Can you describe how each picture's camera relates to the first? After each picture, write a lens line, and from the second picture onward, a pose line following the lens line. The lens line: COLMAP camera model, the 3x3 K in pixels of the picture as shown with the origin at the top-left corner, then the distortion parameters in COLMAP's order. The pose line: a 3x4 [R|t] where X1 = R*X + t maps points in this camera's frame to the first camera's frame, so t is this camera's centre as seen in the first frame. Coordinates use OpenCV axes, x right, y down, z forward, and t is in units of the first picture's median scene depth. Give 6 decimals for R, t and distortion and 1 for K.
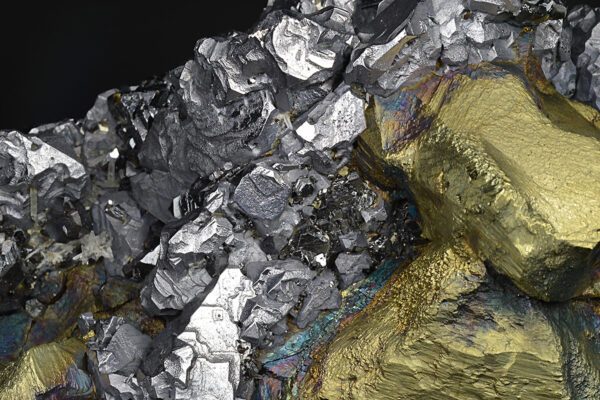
lens RADIAL K [[1667.4, 0, 303.3], [0, 1667.4, 201.1], [0, 0, 1]] dist [-0.042957, 0.000000]
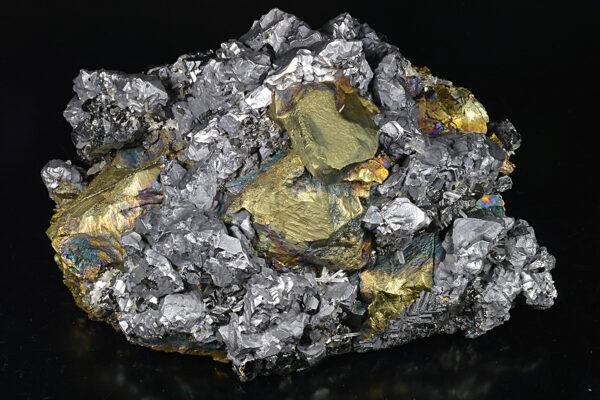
lens RADIAL K [[1667.4, 0, 297.0], [0, 1667.4, 197.6], [0, 0, 1]] dist [-0.042957, 0.000000]
pose [[0.983998, 0.115353, -0.135798, 0.429402], [-0.077320, 0.963091, 0.257831, -0.552686], [0.160527, -0.243205, 0.956599, -1.420740]]
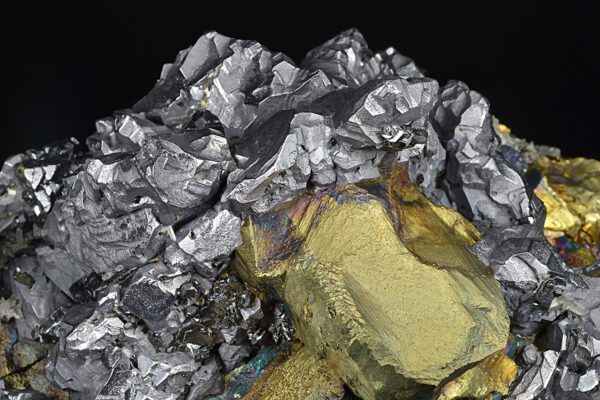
lens RADIAL K [[1667.4, 0, 299.5], [0, 1667.4, 198.8], [0, 0, 1]] dist [-0.042957, 0.000000]
pose [[0.999981, -0.005668, 0.002250, 0.072333], [0.005052, 0.976586, 0.215066, -0.304603], [-0.003417, -0.215050, 0.976597, -0.059260]]
